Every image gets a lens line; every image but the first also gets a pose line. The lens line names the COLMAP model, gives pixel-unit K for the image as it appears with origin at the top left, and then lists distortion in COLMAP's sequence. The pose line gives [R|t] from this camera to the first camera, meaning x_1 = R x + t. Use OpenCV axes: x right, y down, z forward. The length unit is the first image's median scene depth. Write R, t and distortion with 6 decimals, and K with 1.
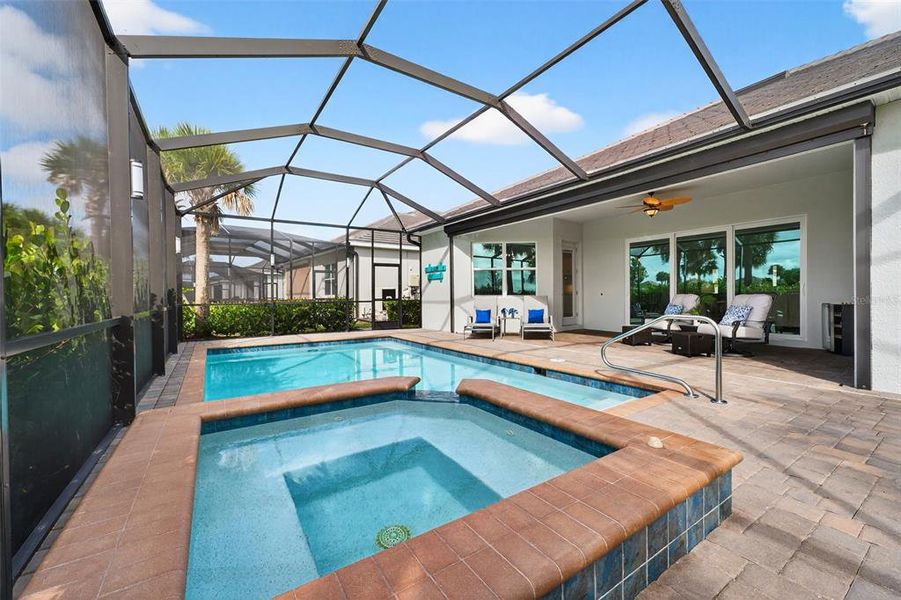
lens RADIAL K [[373.9, 0, 445.9], [0, 373.9, 298.0], [0, 0, 1]] dist [-0.002623, -0.000614]
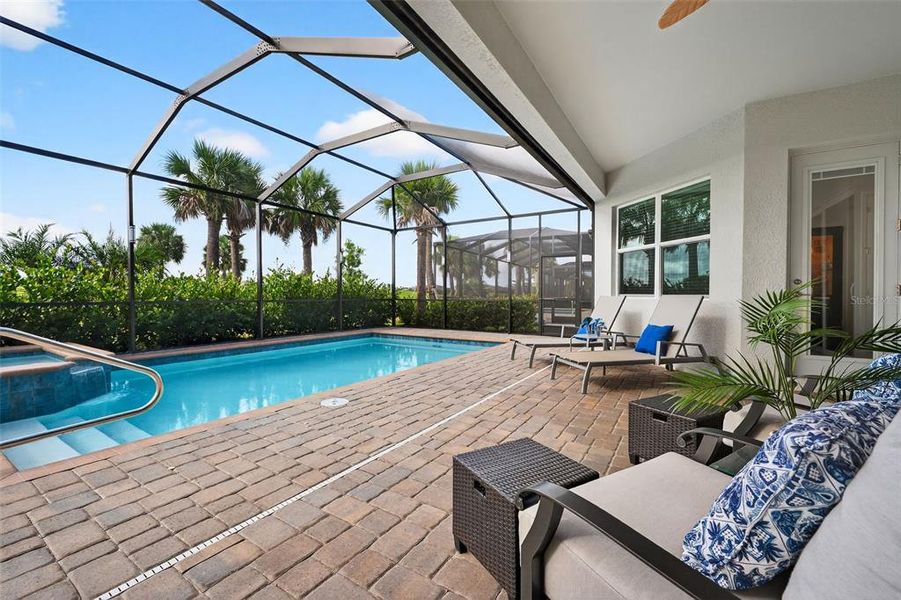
lens RADIAL K [[373.9, 0, 450.3], [0, 373.9, 296.6], [0, 0, 1]] dist [-0.002623, -0.000614]
pose [[0.426959, 0.015597, -0.904136, 0.469600], [-0.014925, 0.999837, 0.010200, -0.005696], [0.904148, 0.009140, 0.427122, 0.469620]]
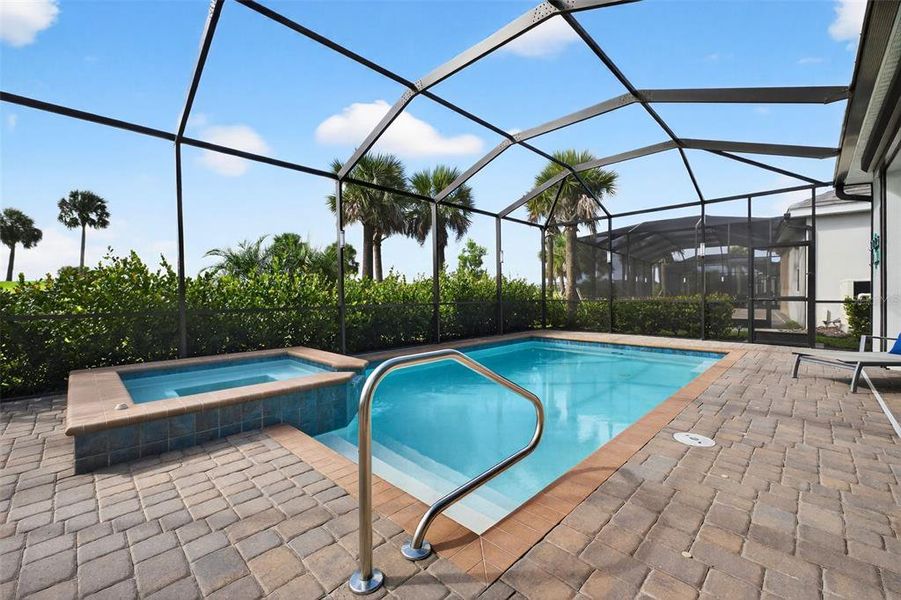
lens RADIAL K [[373.9, 0, 447.2], [0, 373.9, 295.6], [0, 0, 1]] dist [-0.002623, -0.000614]
pose [[0.215526, 0.012736, -0.976415, 0.353220], [-0.002227, 0.999919, 0.012551, -0.008814], [0.976496, -0.000531, 0.215537, 0.313965]]
